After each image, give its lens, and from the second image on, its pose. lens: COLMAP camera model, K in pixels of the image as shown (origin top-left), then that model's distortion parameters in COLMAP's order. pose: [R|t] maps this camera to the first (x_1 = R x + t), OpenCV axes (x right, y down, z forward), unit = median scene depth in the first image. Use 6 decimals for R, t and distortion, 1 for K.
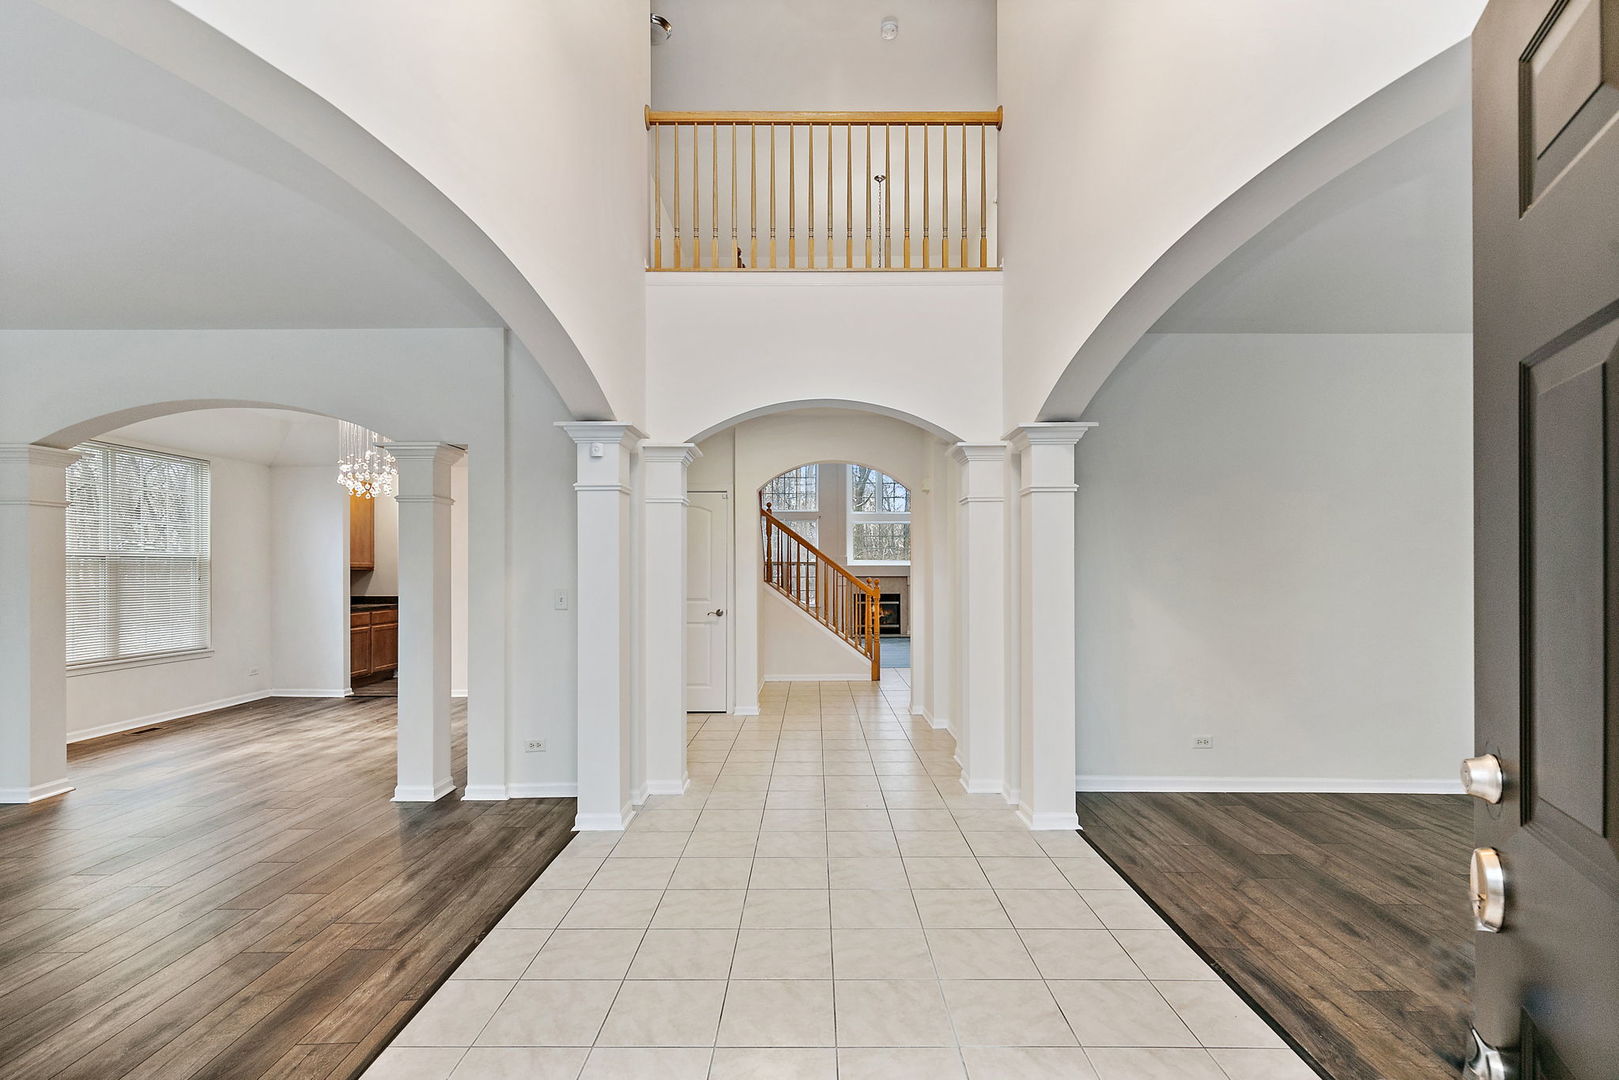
lens RADIAL K [[744.3, 0, 809.5], [0, 744.3, 540.0], [0, 0, 1]] dist [0.006236, 0.000280]
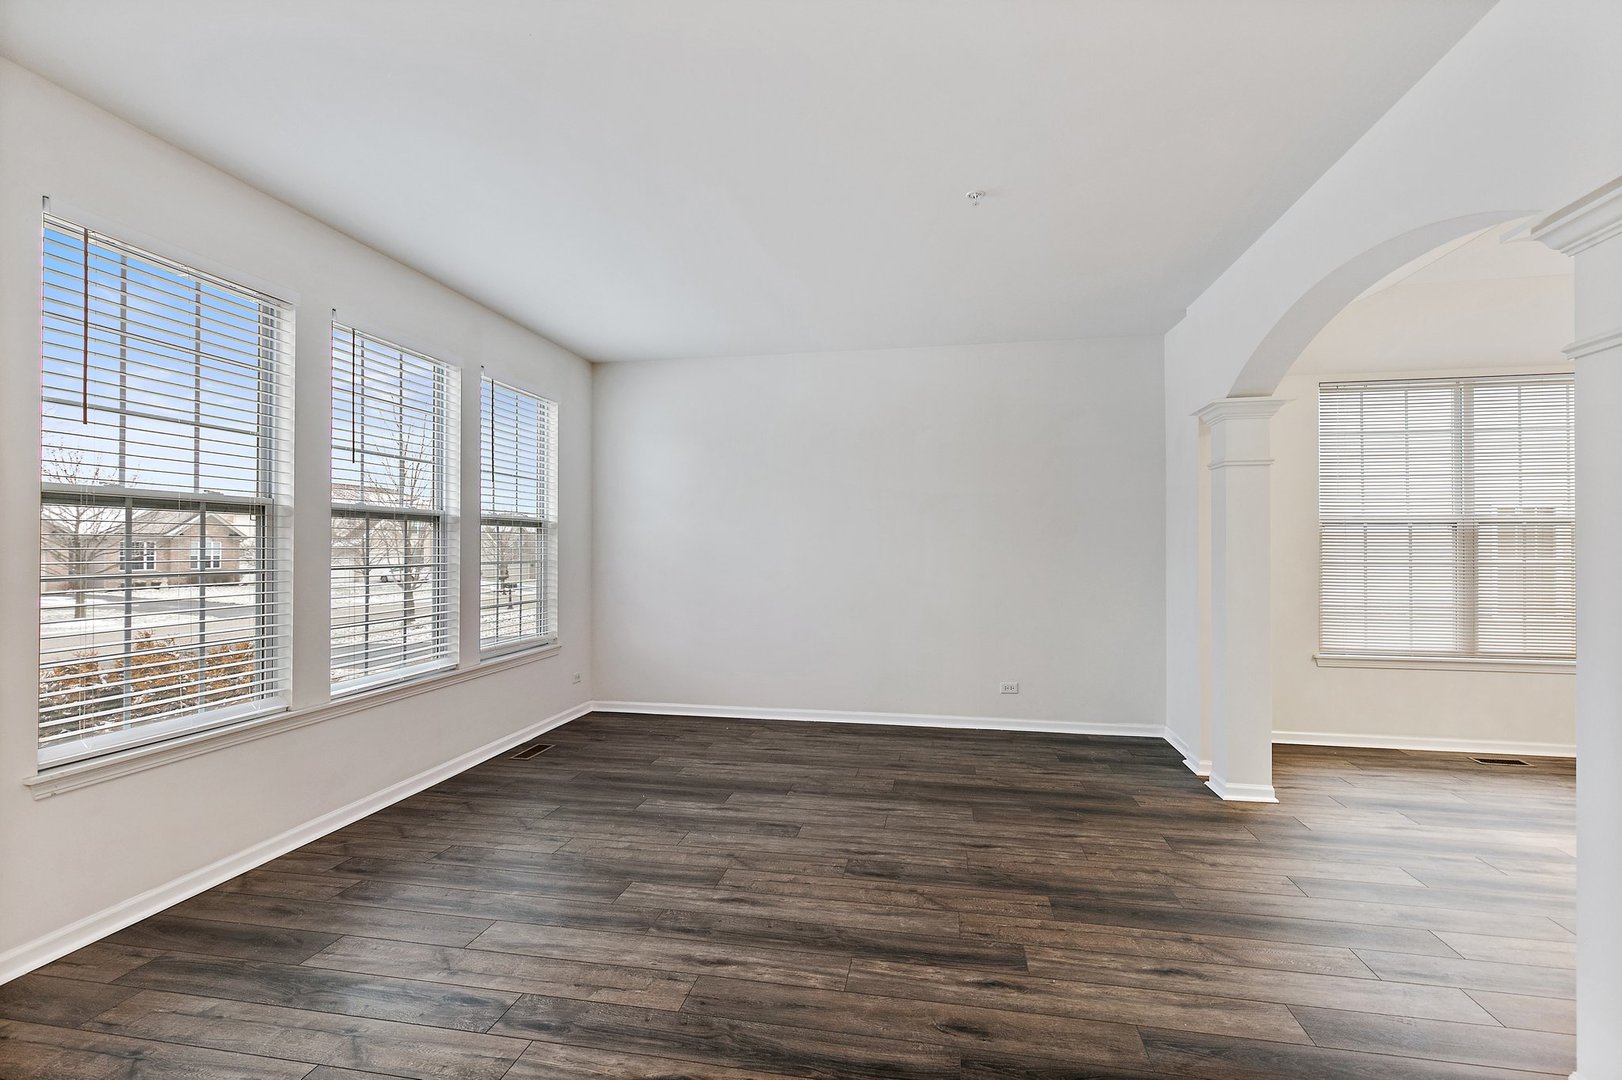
lens RADIAL K [[734.1, 0, 794.6], [0, 734.1, 541.8], [0, 0, 1]] dist [0.001958, 0.000789]
pose [[-0.185765, 0.001283, -0.982593, -0.076753], [0.038855, 0.999227, -0.006041, 0.027102], [0.981826, -0.039301, -0.185671, 0.628590]]
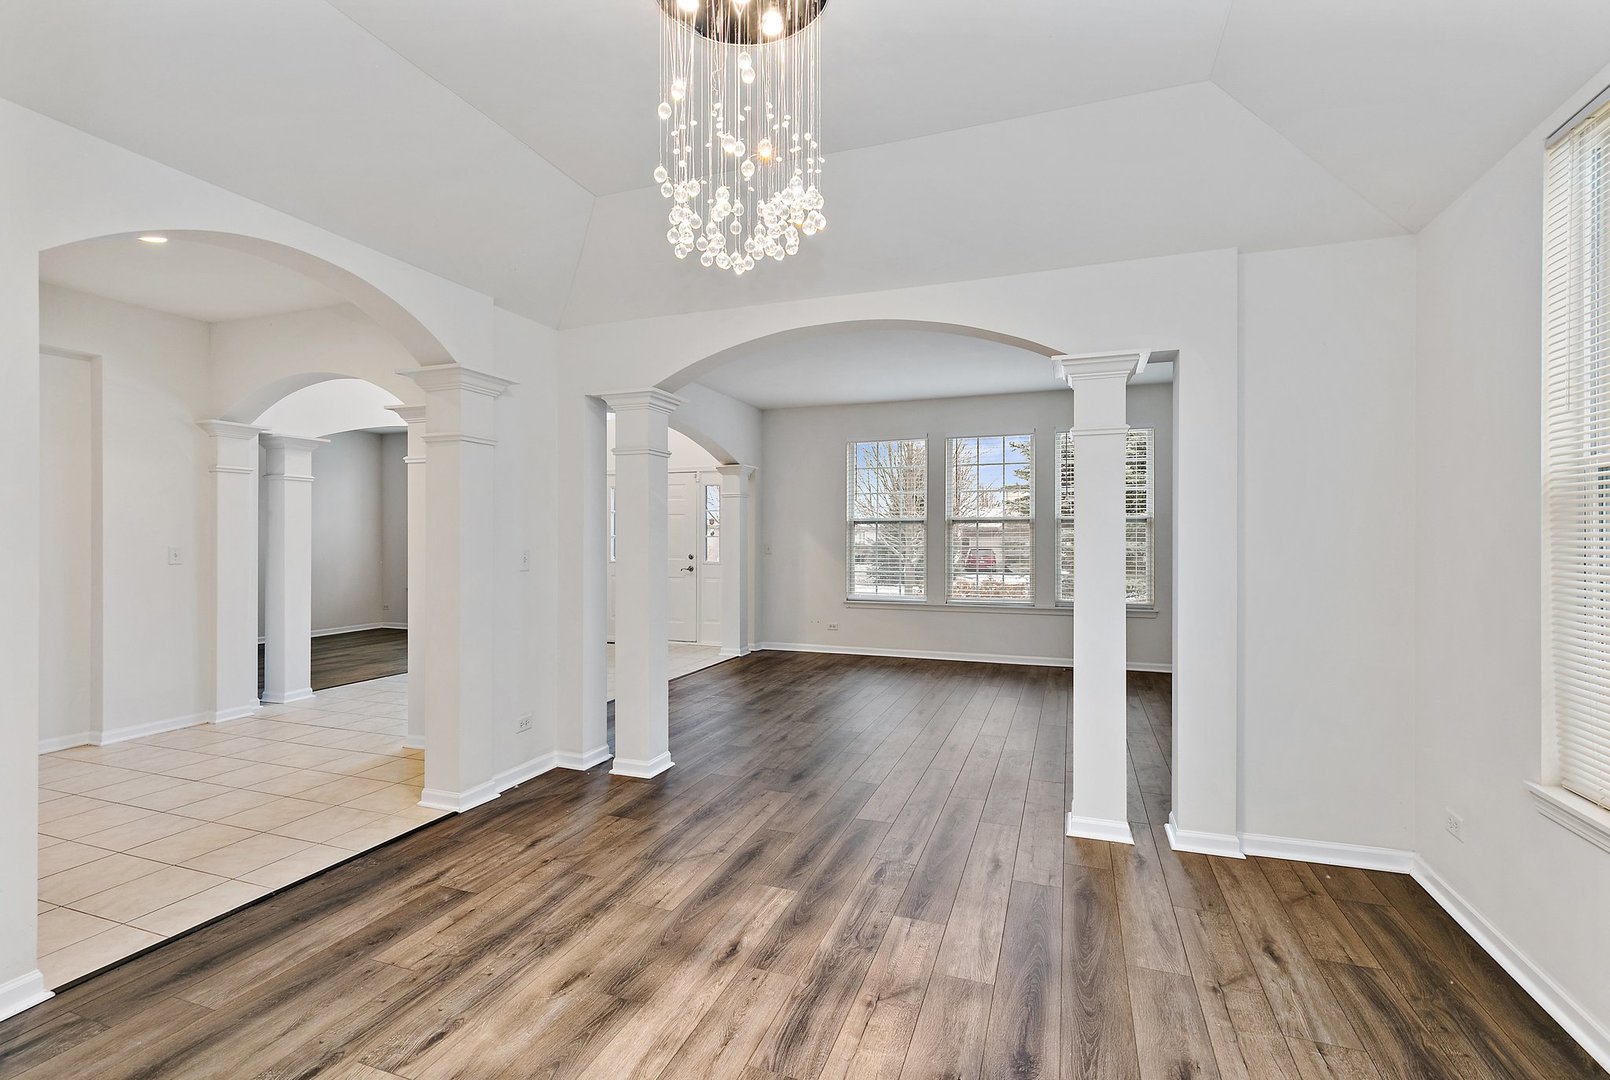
lens RADIAL K [[735.0, 0, 800.3], [0, 735.0, 555.1], [0, 0, 1]] dist [0.005958, 0.000395]
pose [[-0.939388, -0.004758, 0.342824, -0.977270], [-0.010505, 0.999834, -0.014909, 0.080900], [-0.342696, -0.017606, -0.939282, 1.735505]]
